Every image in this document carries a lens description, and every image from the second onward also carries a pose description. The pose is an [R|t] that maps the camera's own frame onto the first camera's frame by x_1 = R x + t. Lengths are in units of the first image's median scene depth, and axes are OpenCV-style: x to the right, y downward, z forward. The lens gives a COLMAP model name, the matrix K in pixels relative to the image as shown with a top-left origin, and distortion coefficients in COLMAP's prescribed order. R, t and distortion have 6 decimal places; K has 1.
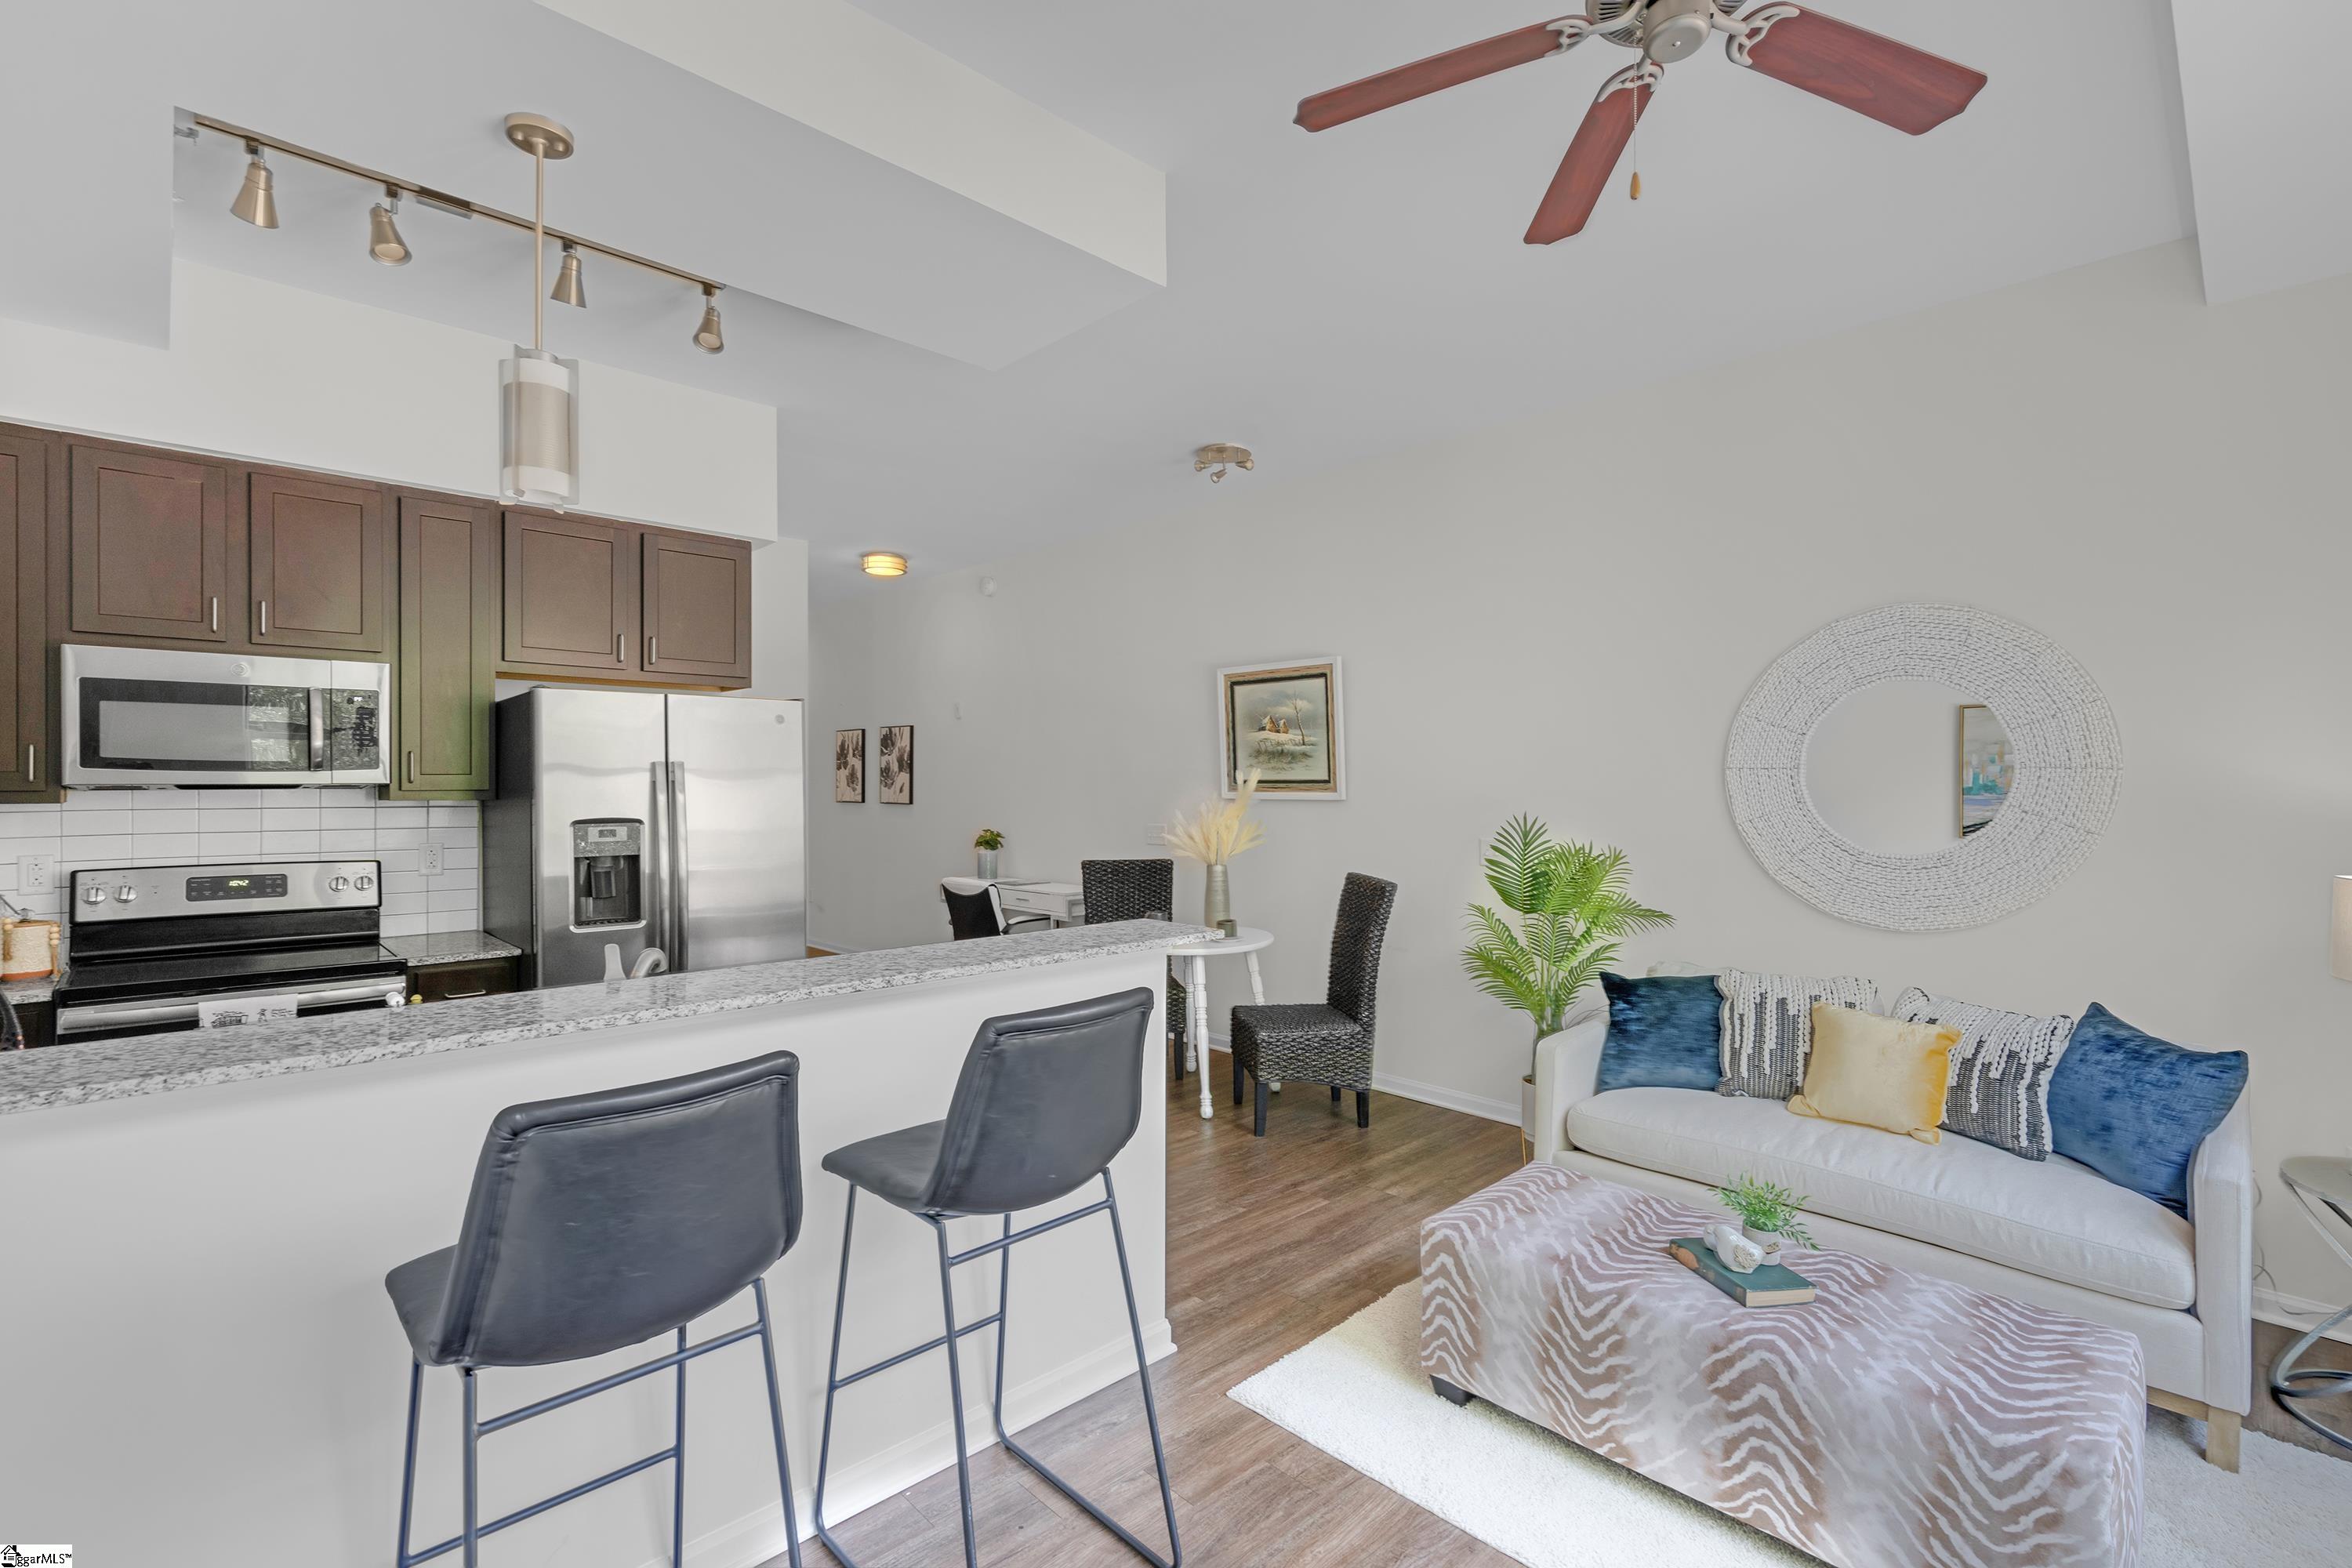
lens RADIAL K [[1047.3, 0, 1176.0], [0, 1047.3, 784.0], [0, 0, 1]] dist [-0.002356, -0.000064]
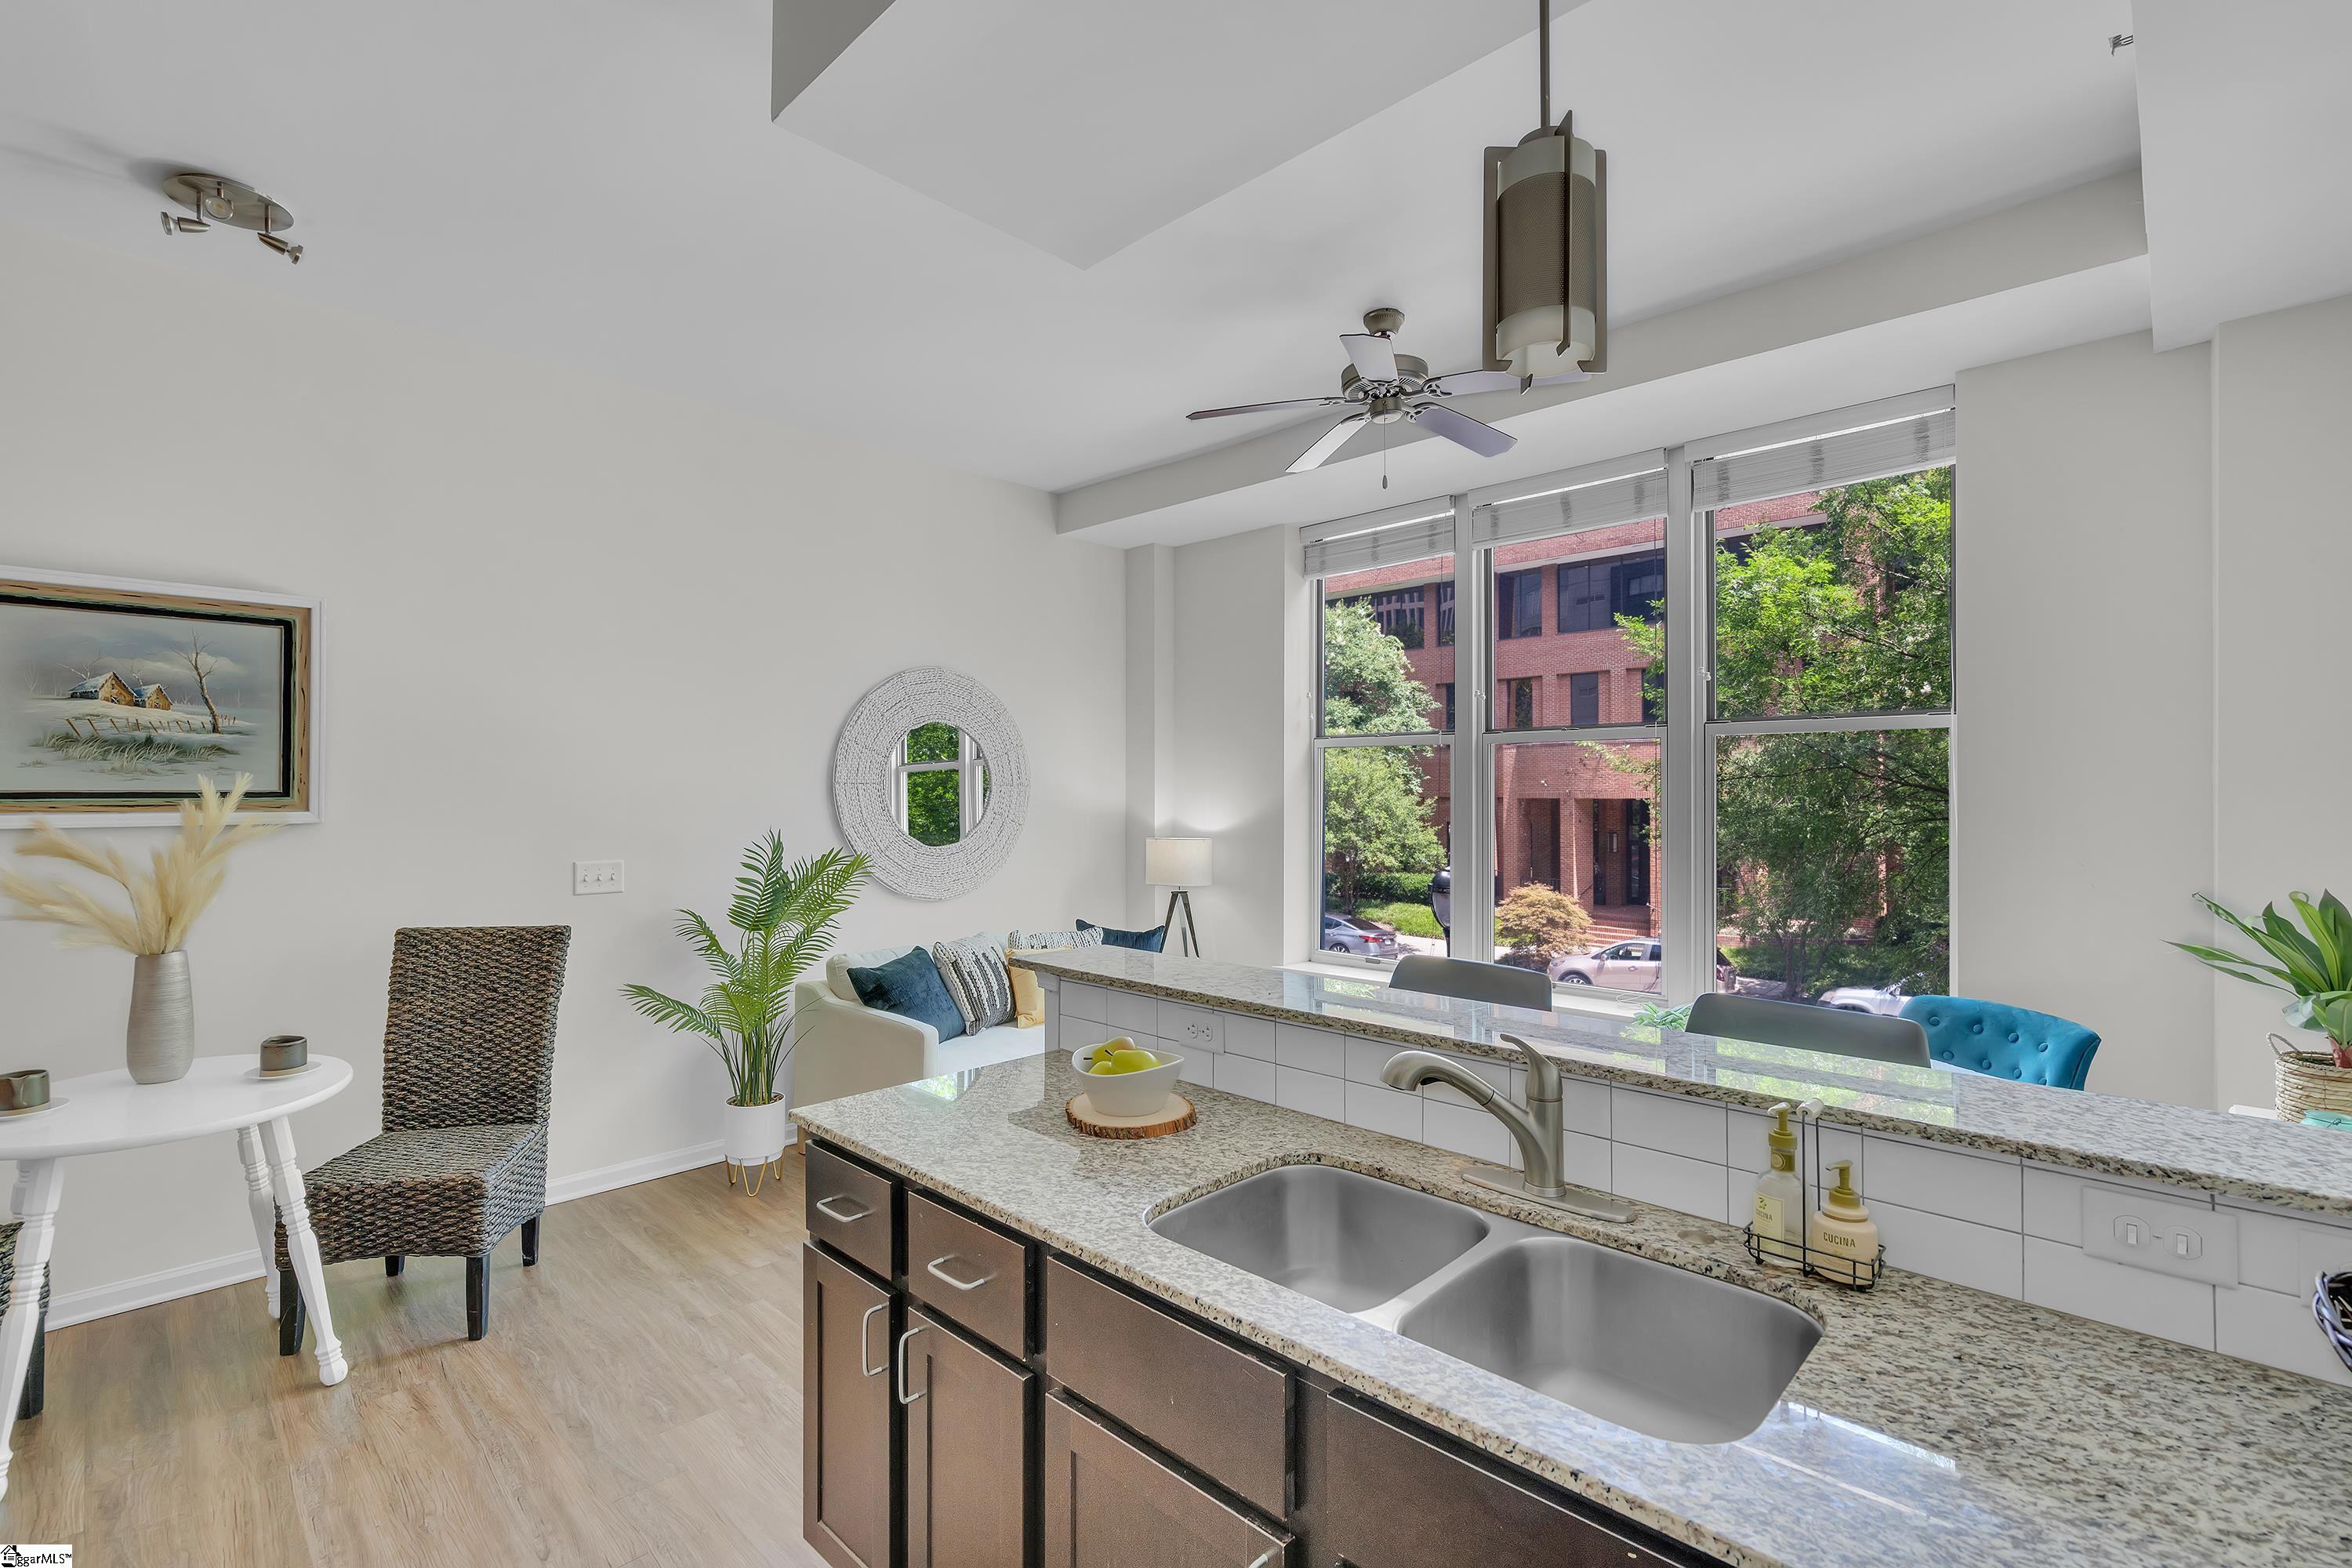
lens RADIAL K [[1047.3, 0, 1176.0], [0, 1047.3, 784.0], [0, 0, 1]] dist [-0.002356, -0.000064]
pose [[-0.036162, 0.000778, 0.999346, -0.493702], [-0.004980, 0.999987, -0.000958, -0.010633], [-0.999334, -0.005011, -0.036158, 0.494171]]
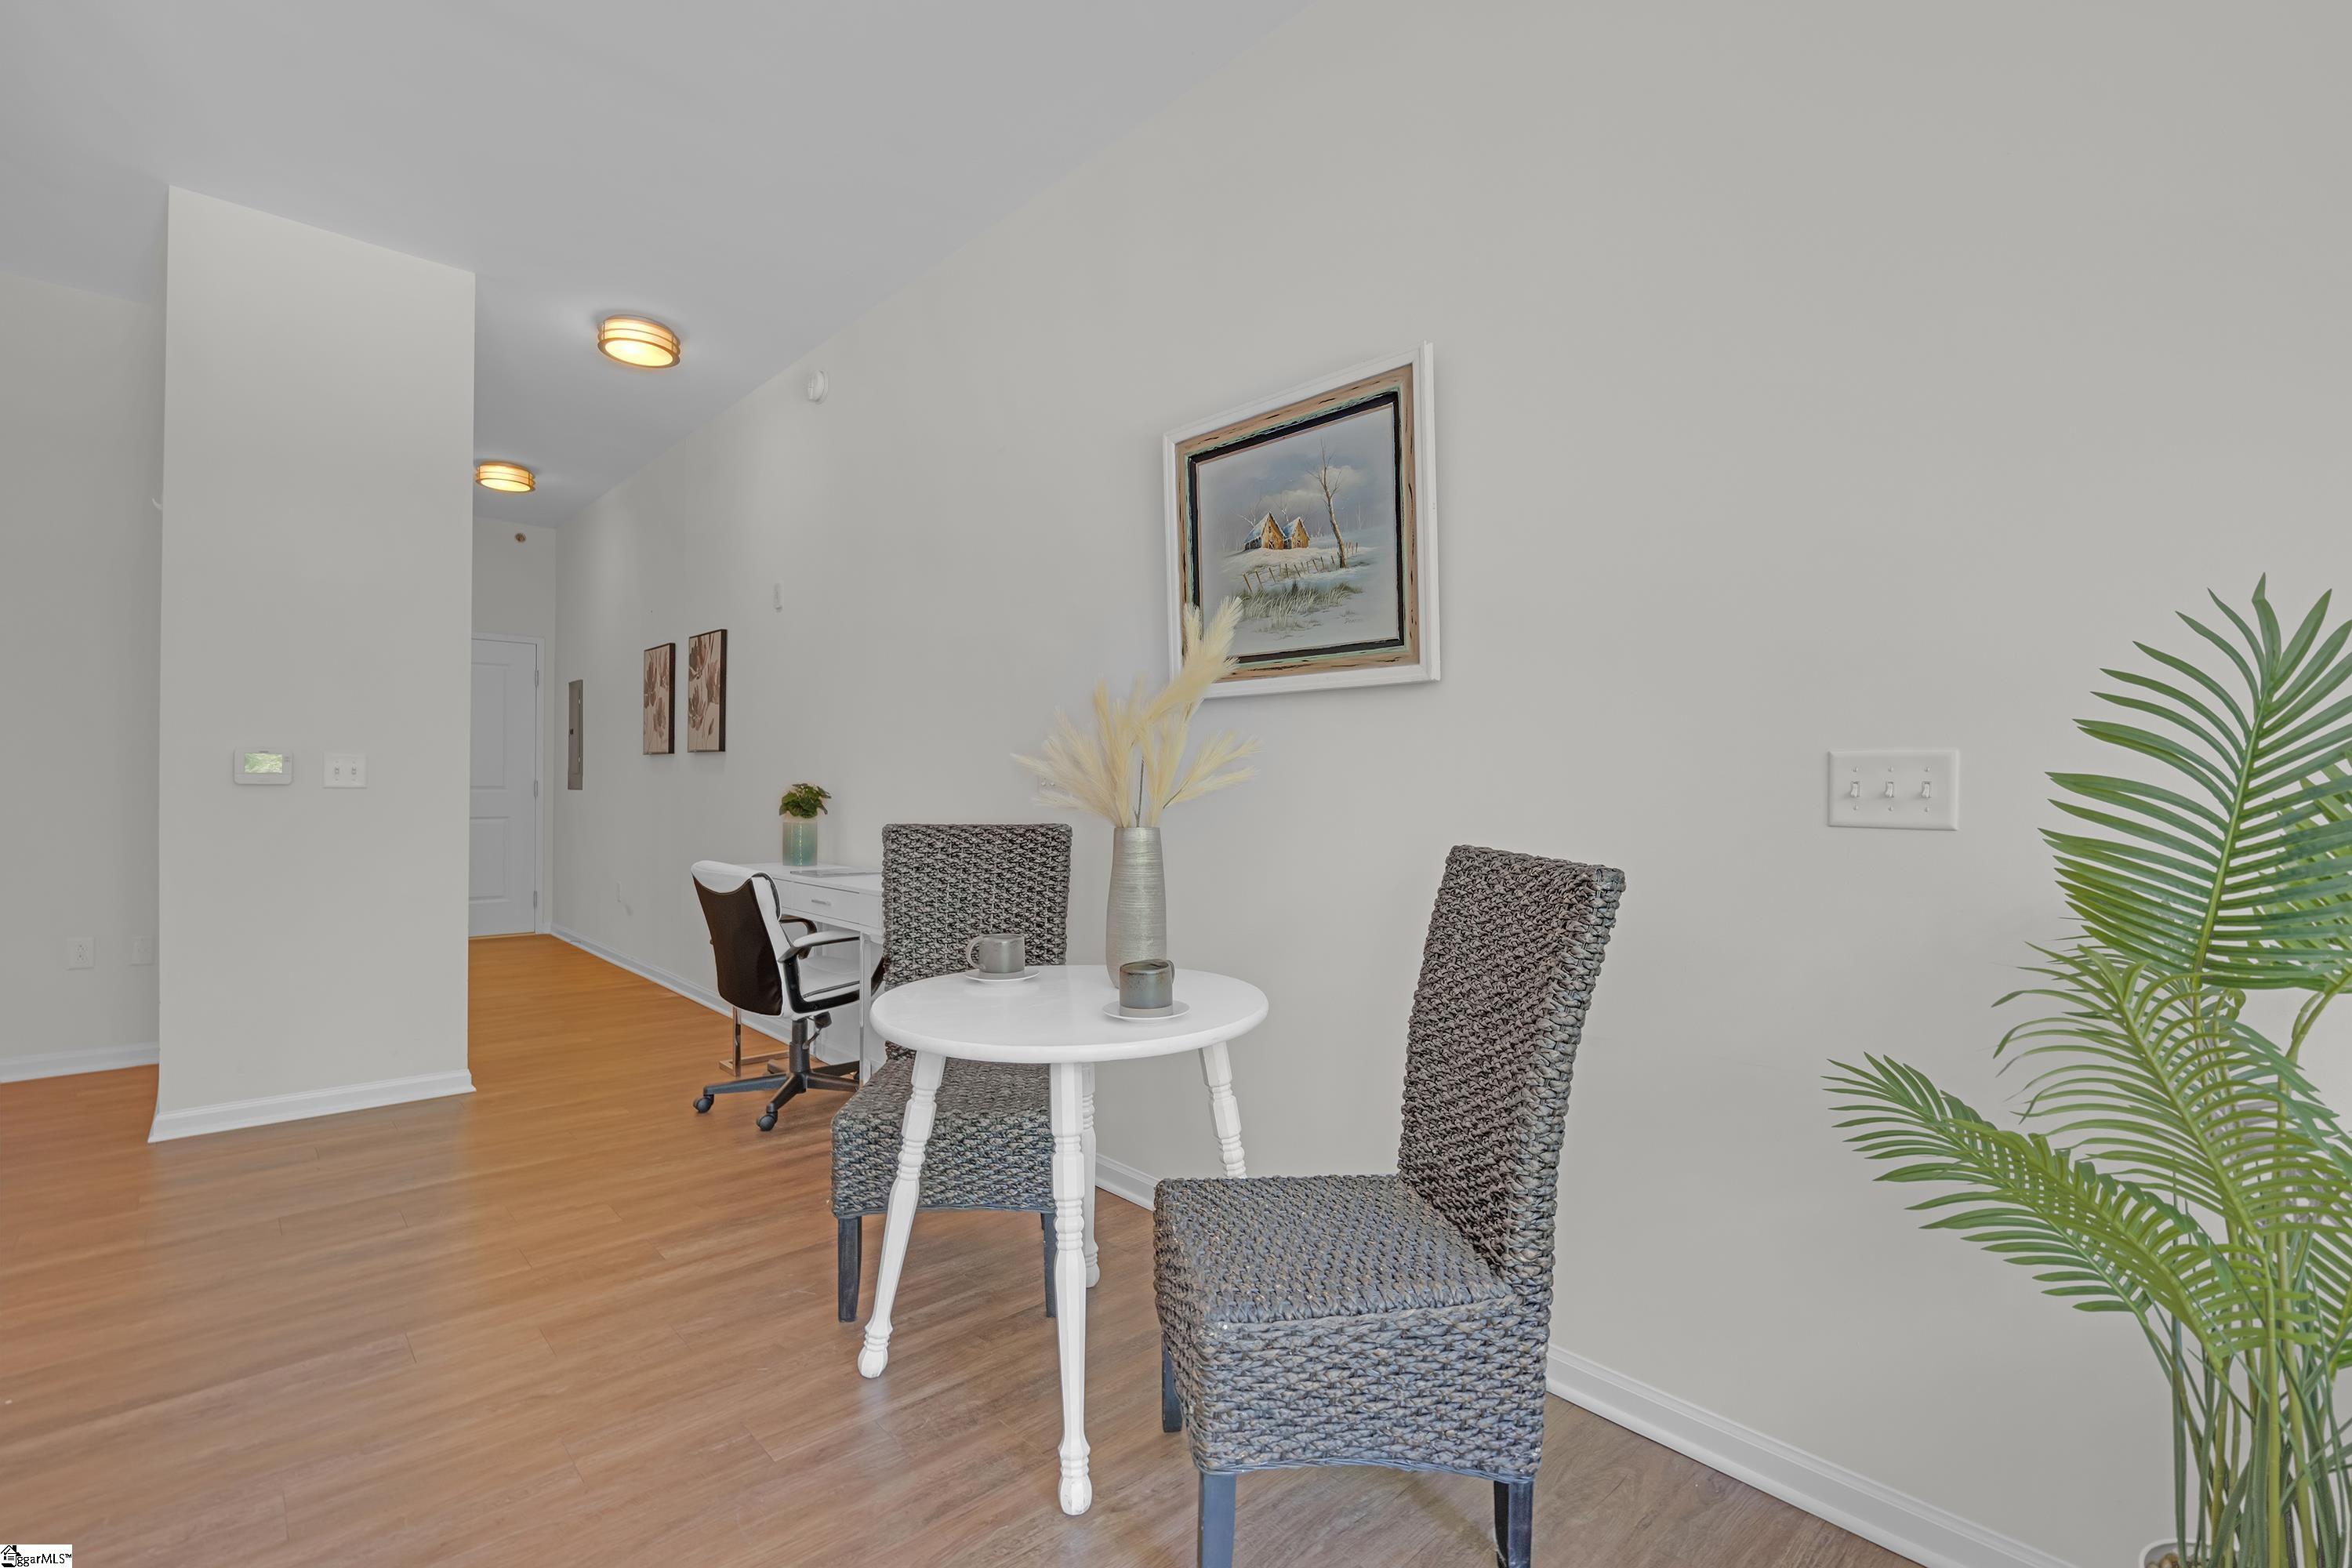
lens RADIAL K [[1047.3, 0, 1176.0], [0, 1047.3, 784.0], [0, 0, 1]] dist [-0.002356, -0.000064]
pose [[0.999765, 0.008012, -0.020141, 0.061625], [-0.008017, 0.999968, -0.000154, 0.058053], [0.020139, 0.000316, 0.999797, 0.560830]]
